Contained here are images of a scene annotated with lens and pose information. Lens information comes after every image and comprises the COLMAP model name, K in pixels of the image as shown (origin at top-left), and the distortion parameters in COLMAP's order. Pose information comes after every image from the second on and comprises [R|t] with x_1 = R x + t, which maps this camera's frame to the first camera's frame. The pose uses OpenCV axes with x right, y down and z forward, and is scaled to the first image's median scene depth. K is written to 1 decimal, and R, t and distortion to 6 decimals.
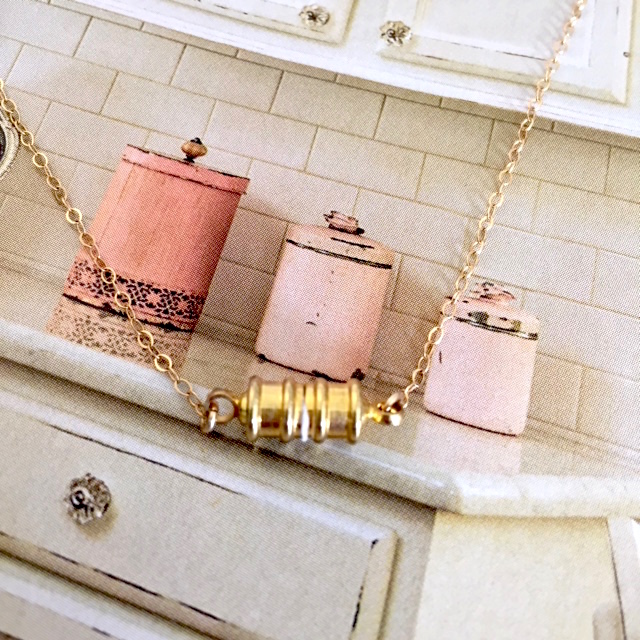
lens RADIAL K [[701.4, 0, 320.9], [0, 701.4, 321.3], [0, 0, 1]] dist [0.036706, 0.000000]
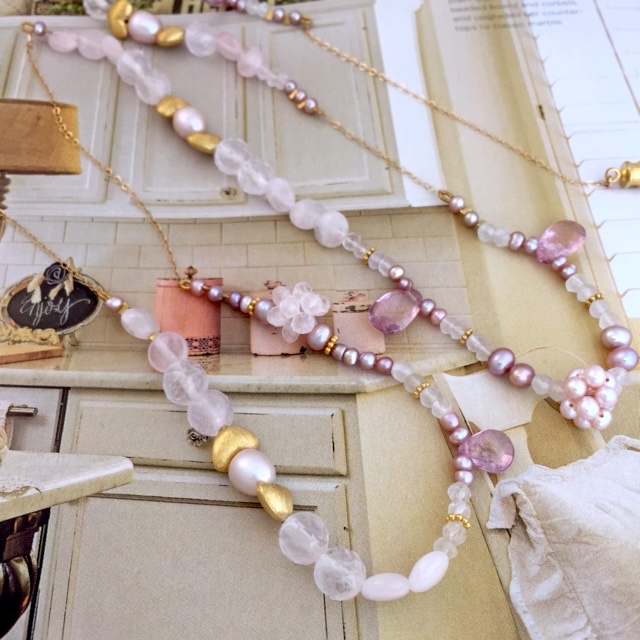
lens RADIAL K [[701.4, 0, 319.6], [0, 701.4, 319.2], [0, 0, 1]] dist [0.036706, 0.000000]
pose [[0.951715, -0.283069, 0.118789, -0.116427], [0.298298, 0.944141, -0.140059, 0.285550], [-0.072507, 0.168731, 0.982992, -1.012194]]
